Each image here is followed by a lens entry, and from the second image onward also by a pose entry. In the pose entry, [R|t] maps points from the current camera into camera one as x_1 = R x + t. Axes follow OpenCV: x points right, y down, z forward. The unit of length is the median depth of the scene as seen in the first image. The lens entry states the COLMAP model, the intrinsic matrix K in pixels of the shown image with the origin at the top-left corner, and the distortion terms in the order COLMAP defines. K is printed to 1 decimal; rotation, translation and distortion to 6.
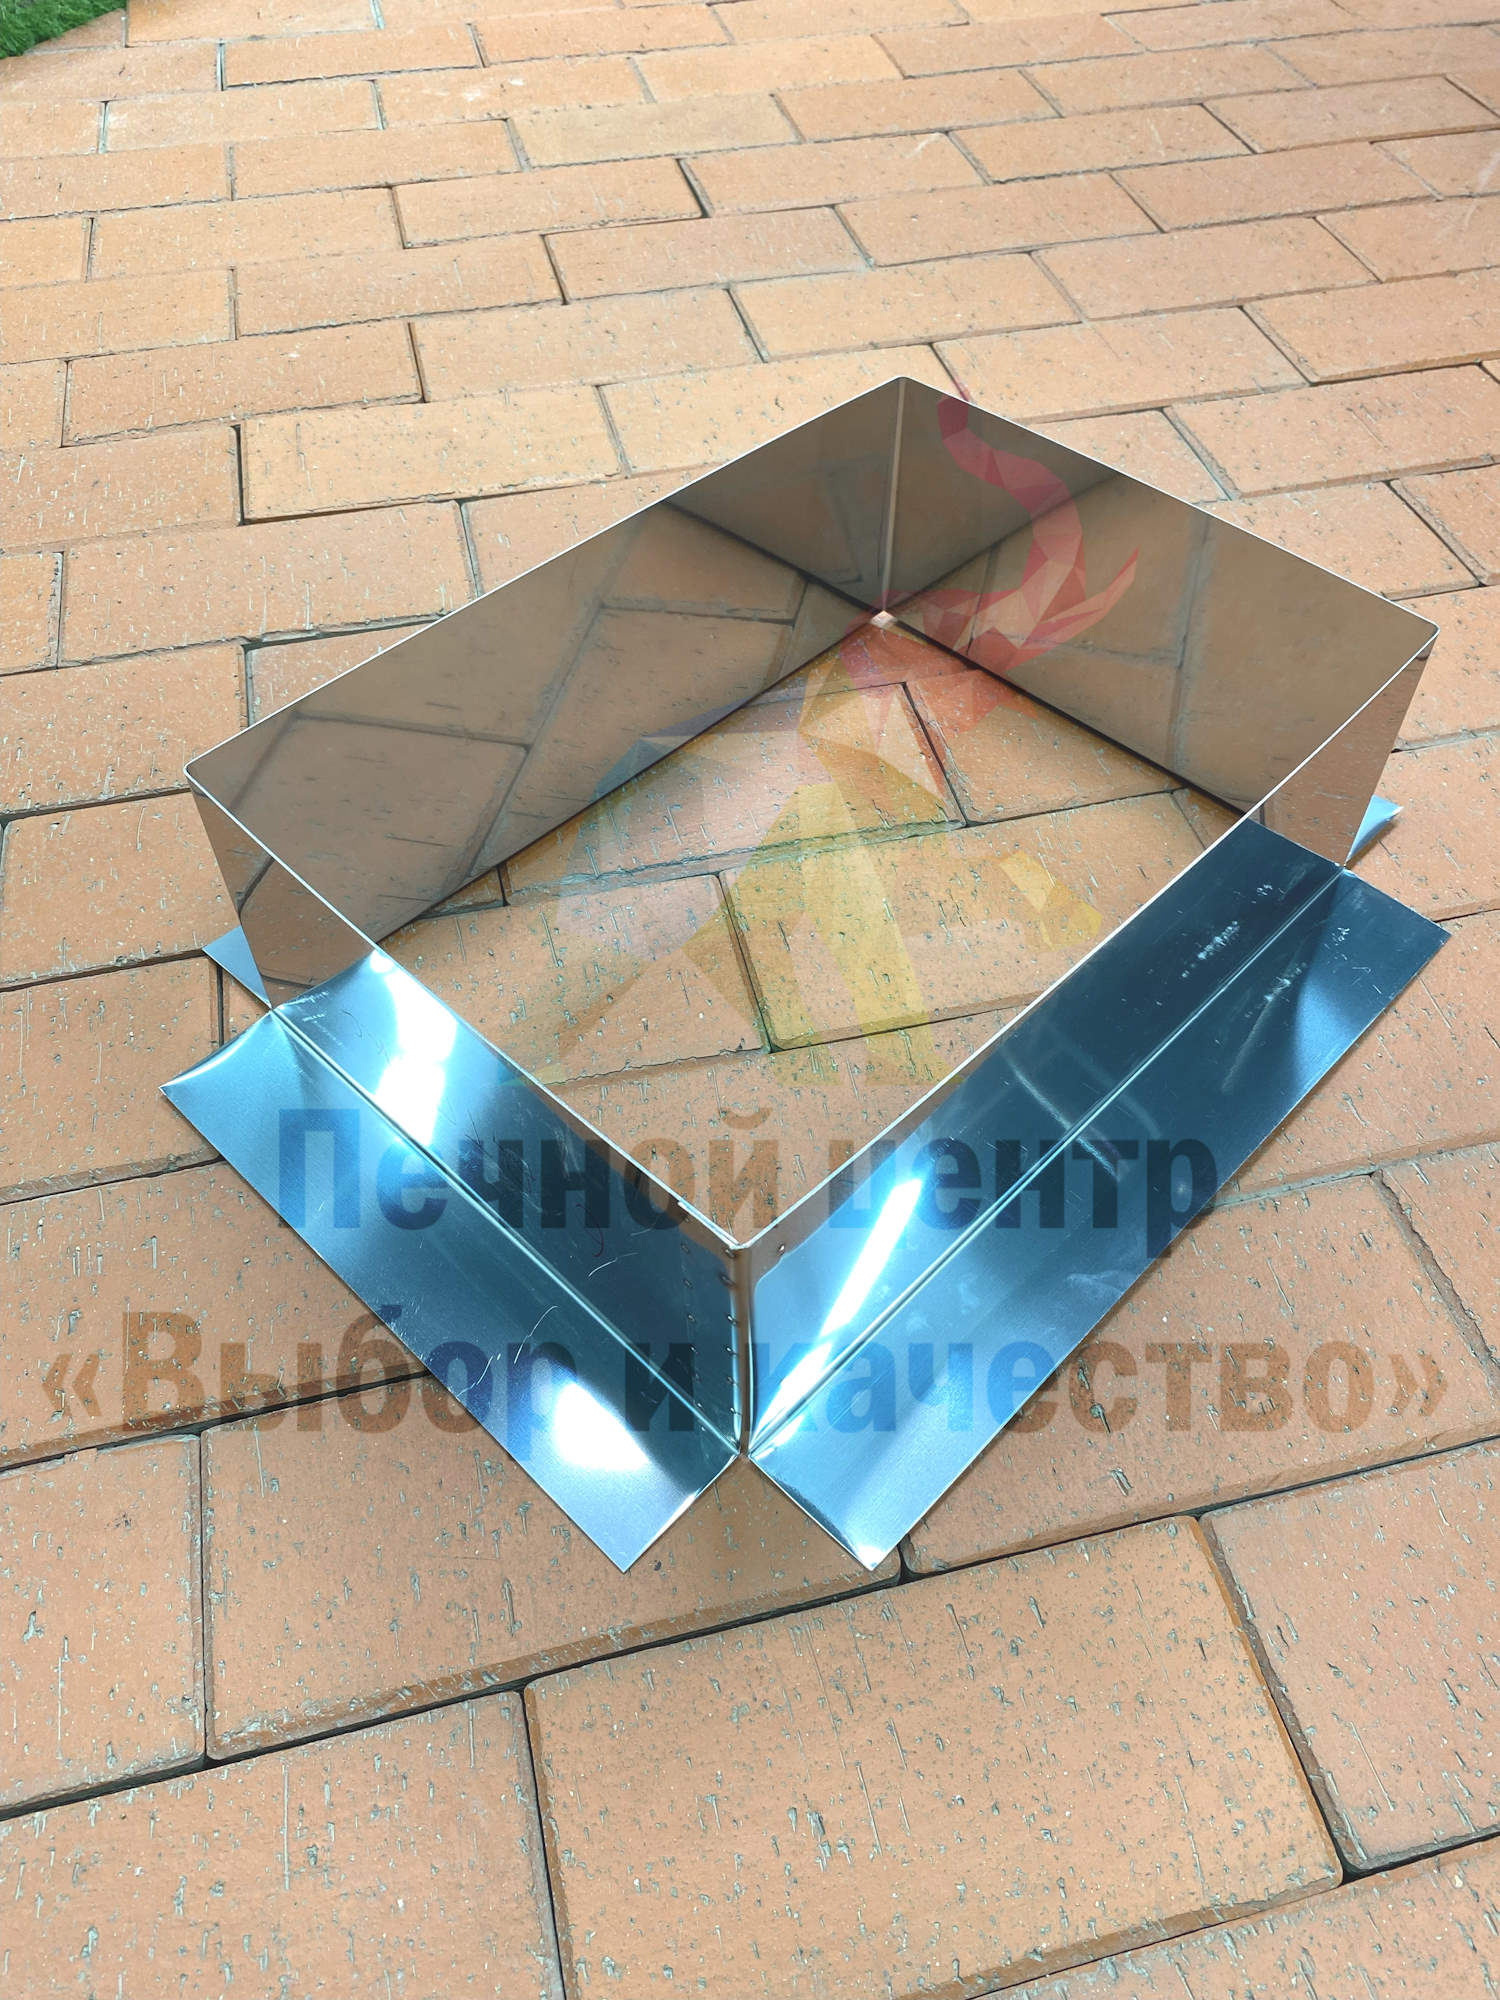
lens RADIAL K [[1537.2, 0, 746.7], [0, 1537.2, 1010.5], [0, 0, 1]] dist [0.035942, -0.051165]
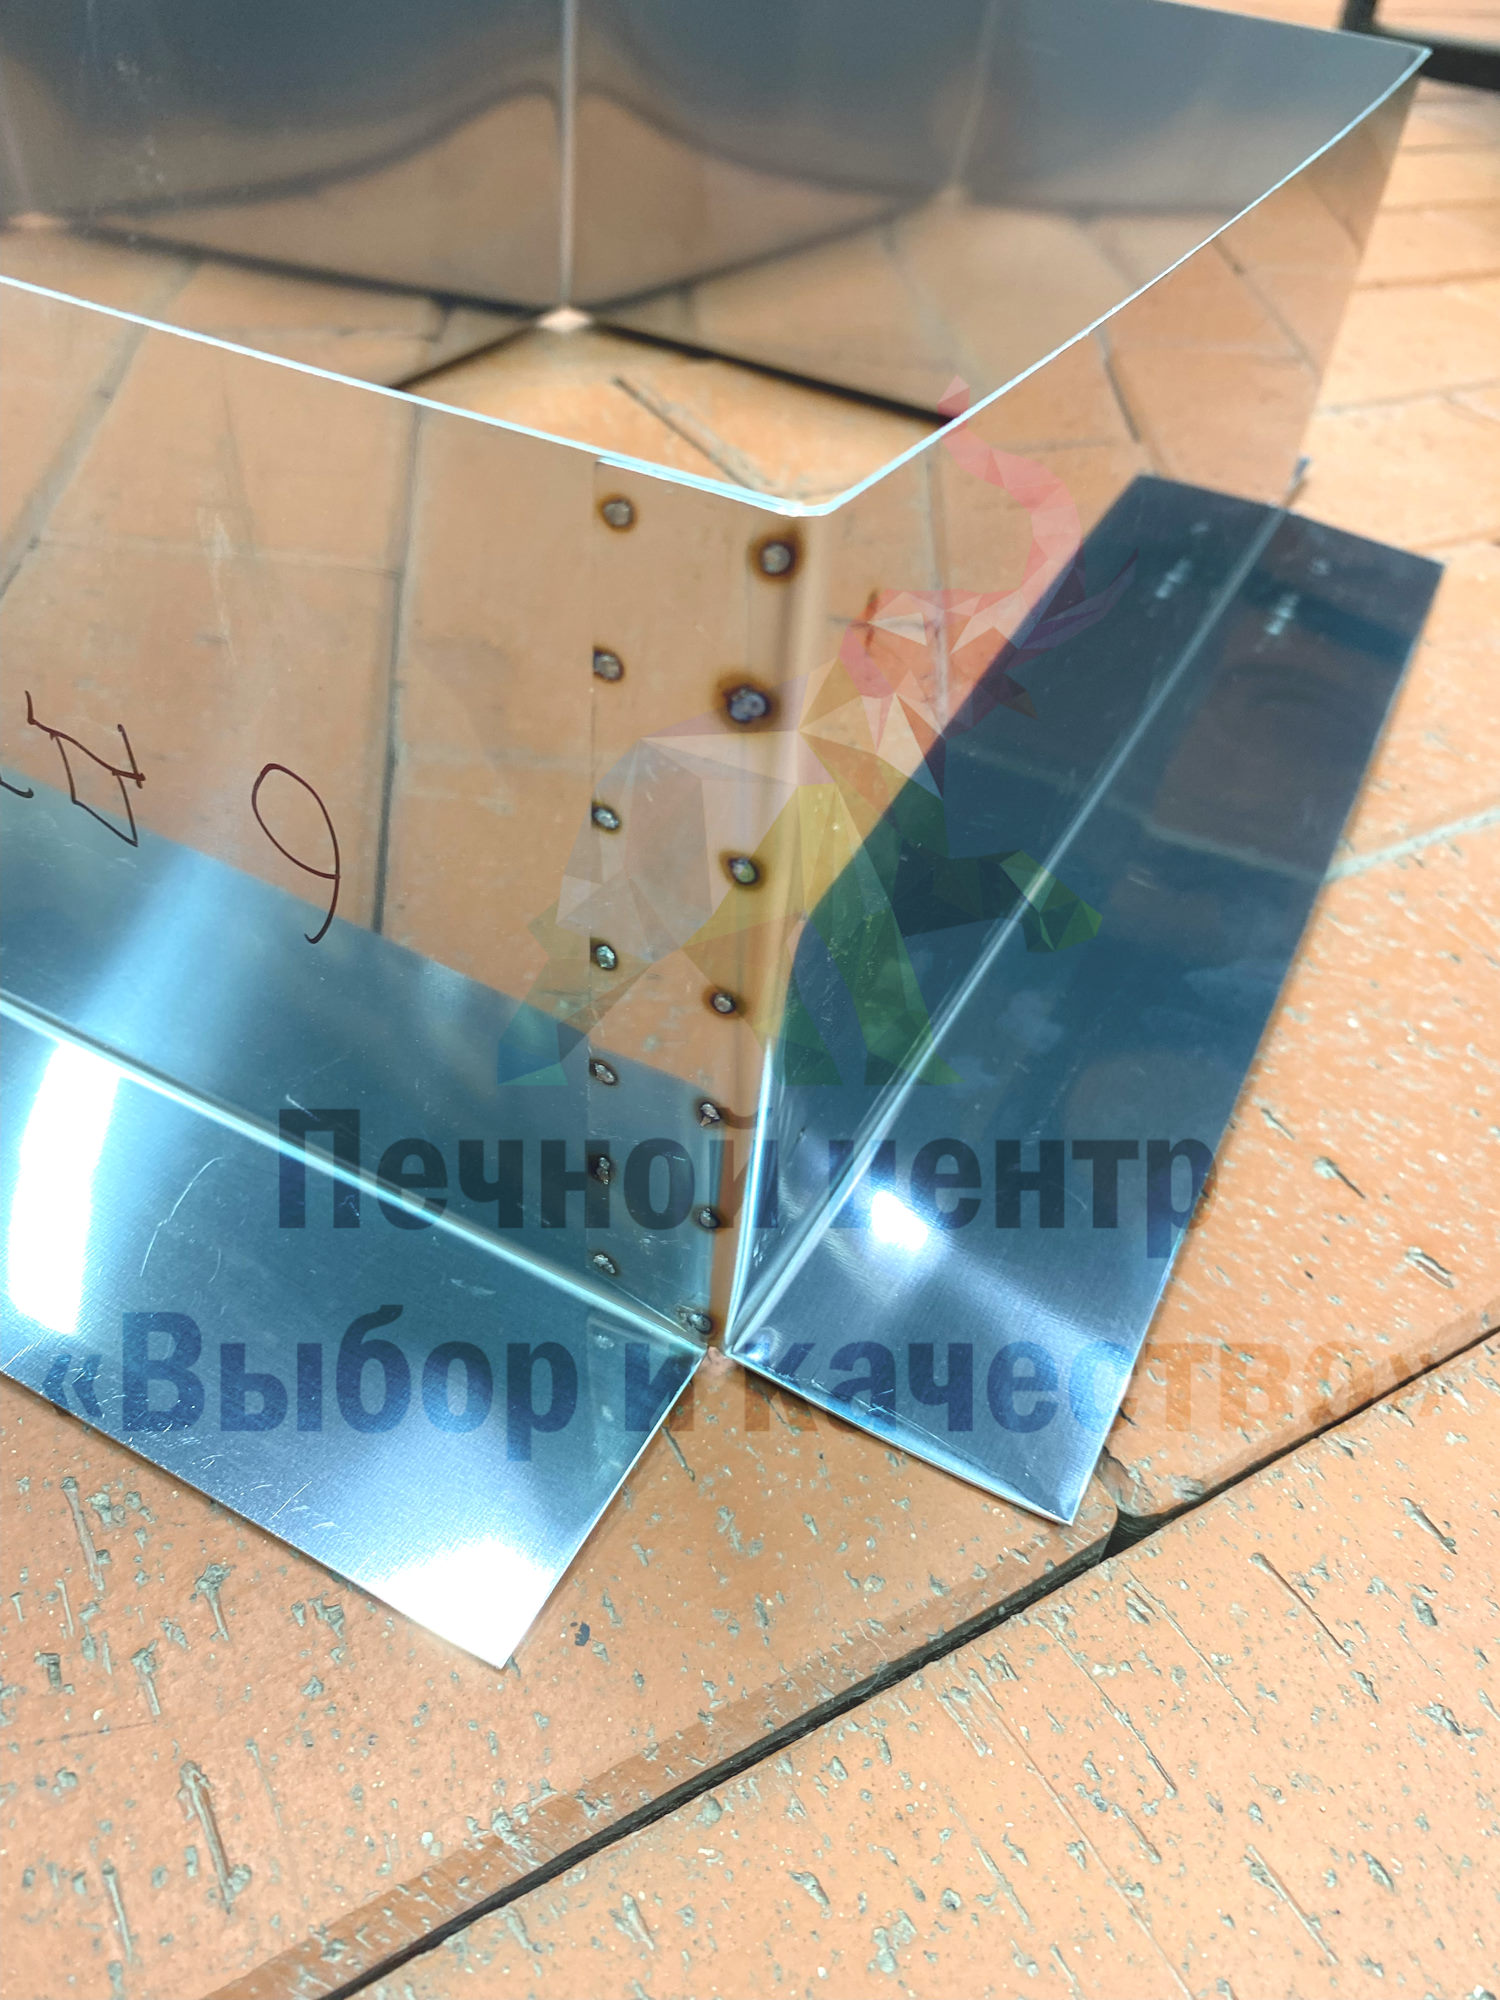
lens RADIAL K [[1537.2, 0, 753.4], [0, 1537.2, 1017.0], [0, 0, 1]] dist [0.035942, -0.051165]
pose [[0.953269, -0.125998, 0.274594, -0.107251], [0.163157, 0.979651, -0.116894, 0.261321], [-0.254278, 0.156234, 0.954428, 0.589397]]
